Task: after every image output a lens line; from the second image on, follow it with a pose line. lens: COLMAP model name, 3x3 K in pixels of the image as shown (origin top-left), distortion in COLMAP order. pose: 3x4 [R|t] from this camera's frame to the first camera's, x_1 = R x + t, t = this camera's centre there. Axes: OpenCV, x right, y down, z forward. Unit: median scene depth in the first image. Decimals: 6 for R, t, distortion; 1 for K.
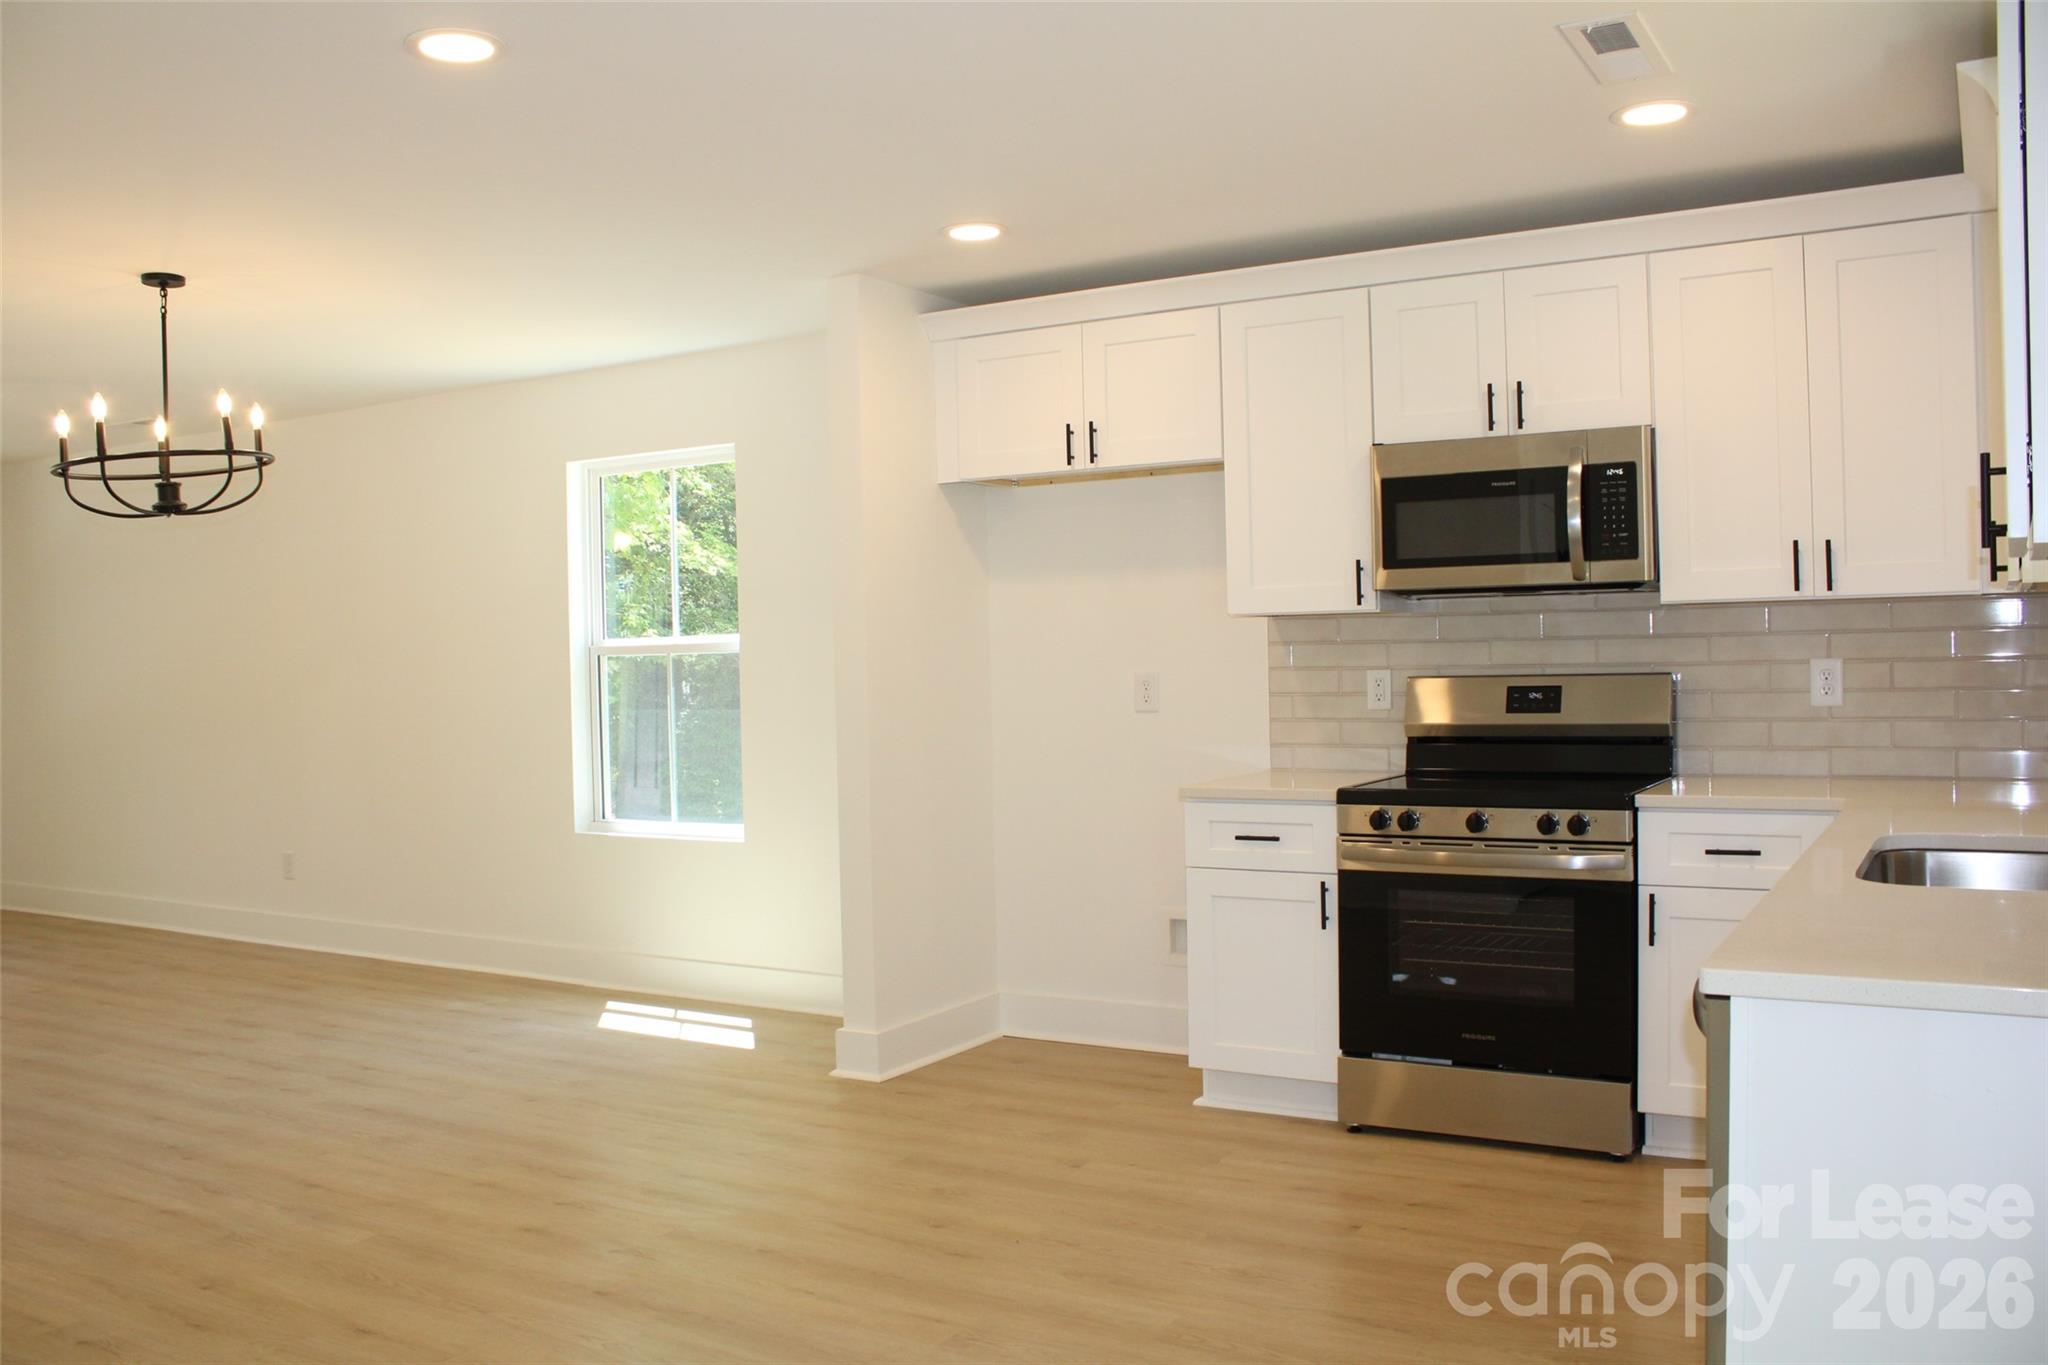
lens RADIAL K [[1719.2, 0, 1008.6], [0, 1719.2, 688.5], [0, 0, 1]] dist [-0.162874, 0.146833]
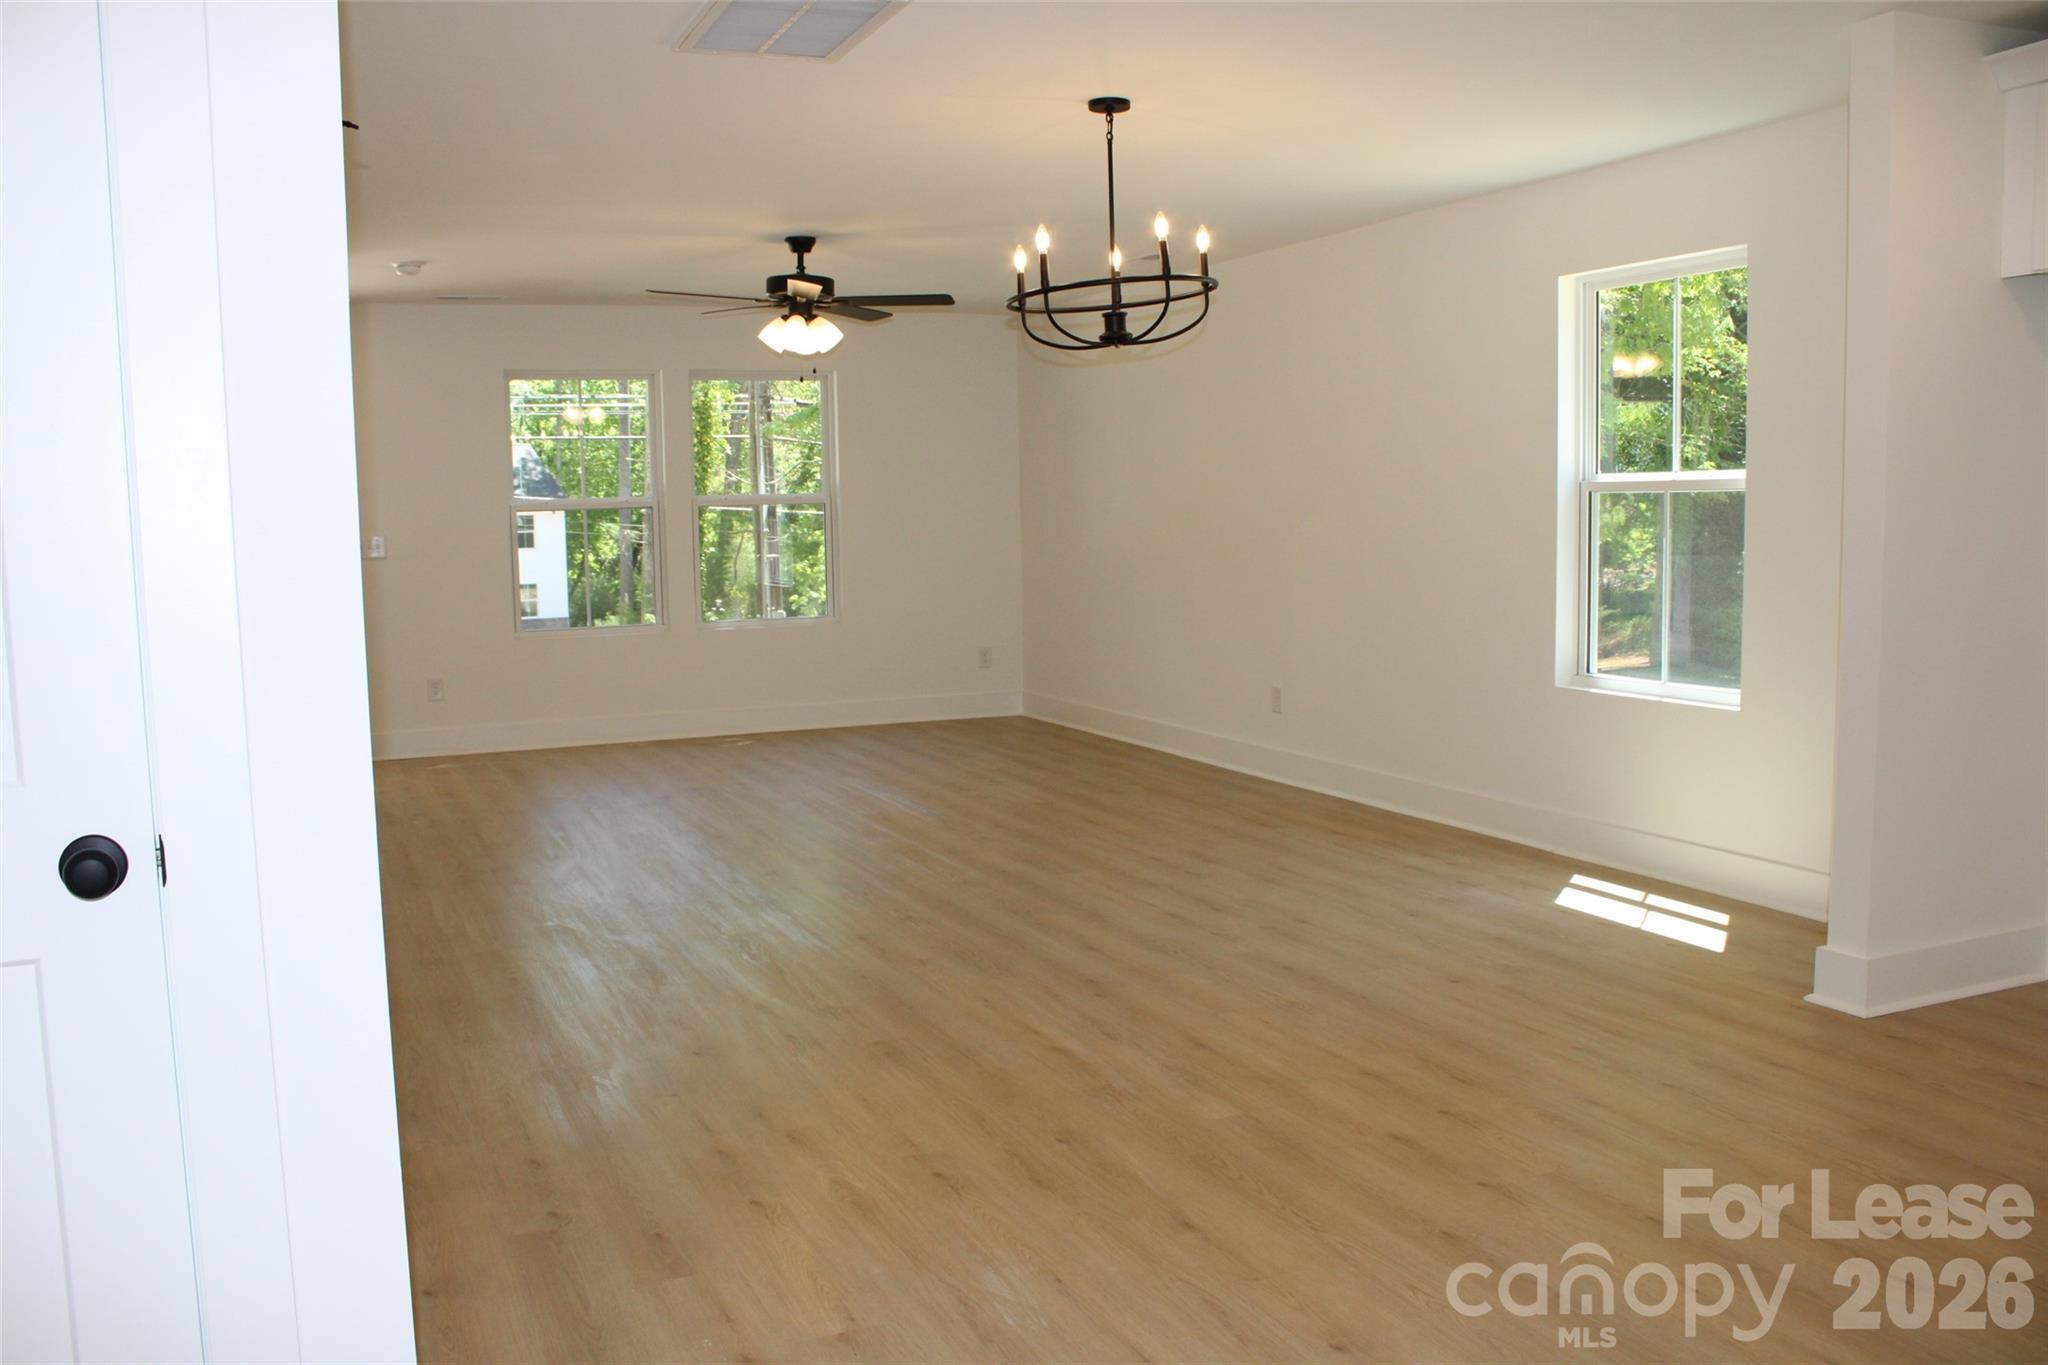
lens RADIAL K [[1719.2, 0, 1017.2], [0, 1719.2, 676.9], [0, 0, 1]] dist [-0.162874, 0.146833]
pose [[0.820564, 0.064212, -0.567936, 0.032832], [-0.011546, 0.995329, 0.095853, -0.005241], [0.571438, -0.072096, 0.817472, 0.123637]]
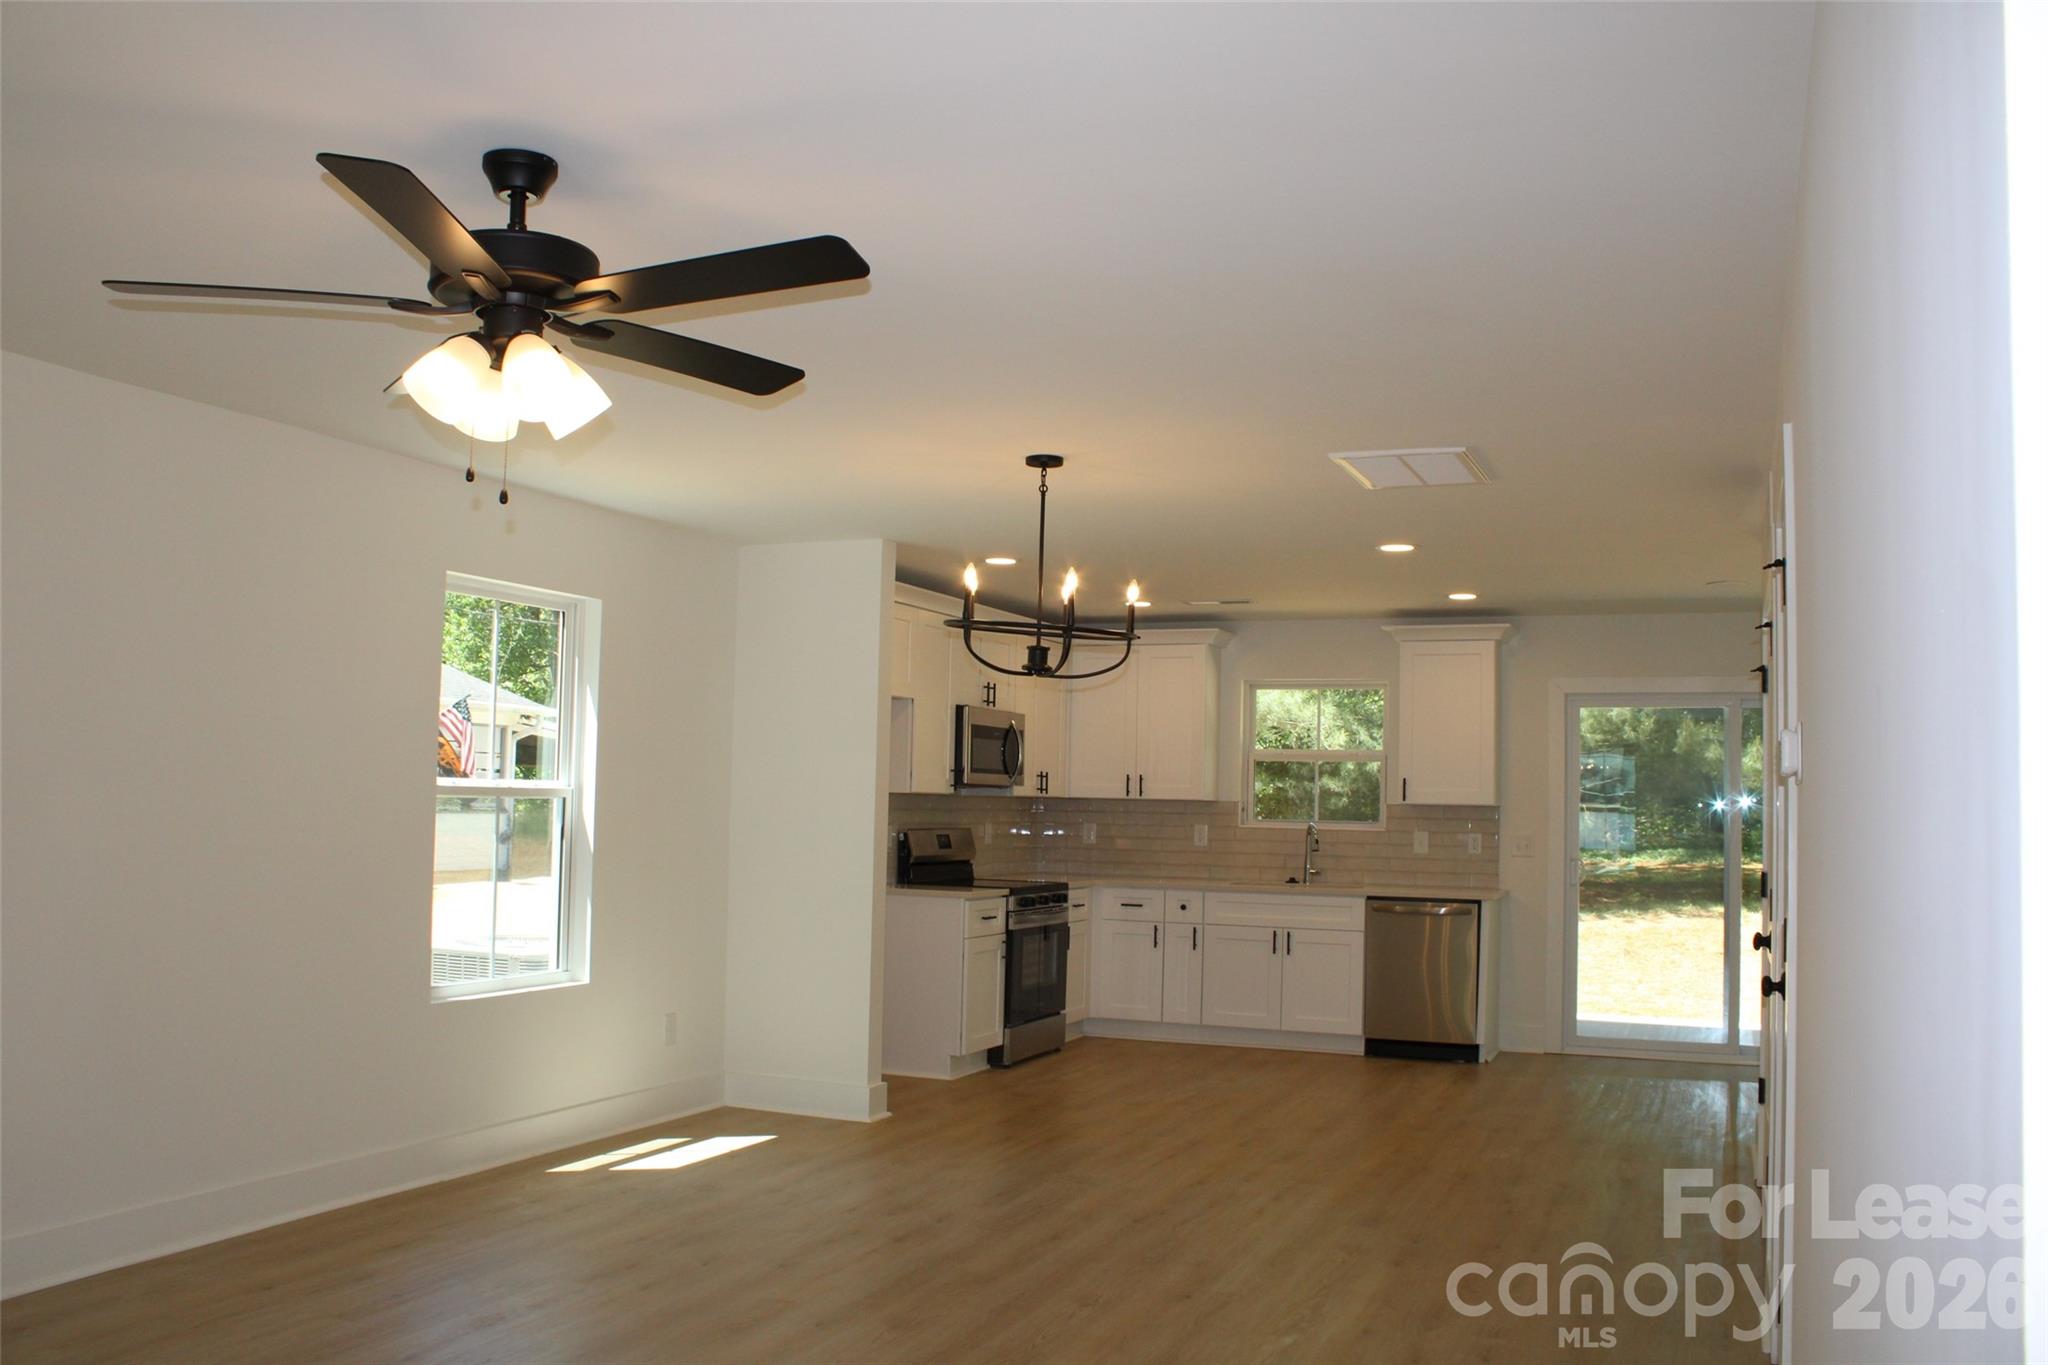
lens RADIAL K [[1719.2, 0, 1015.7], [0, 1719.2, 682.6], [0, 0, 1]] dist [-0.162874, 0.146833]
pose [[-0.129545, 0.088768, 0.987592, -1.506556], [0.001752, 0.996004, -0.089294, 0.000909], [-0.991572, -0.009837, -0.129183, 1.076760]]
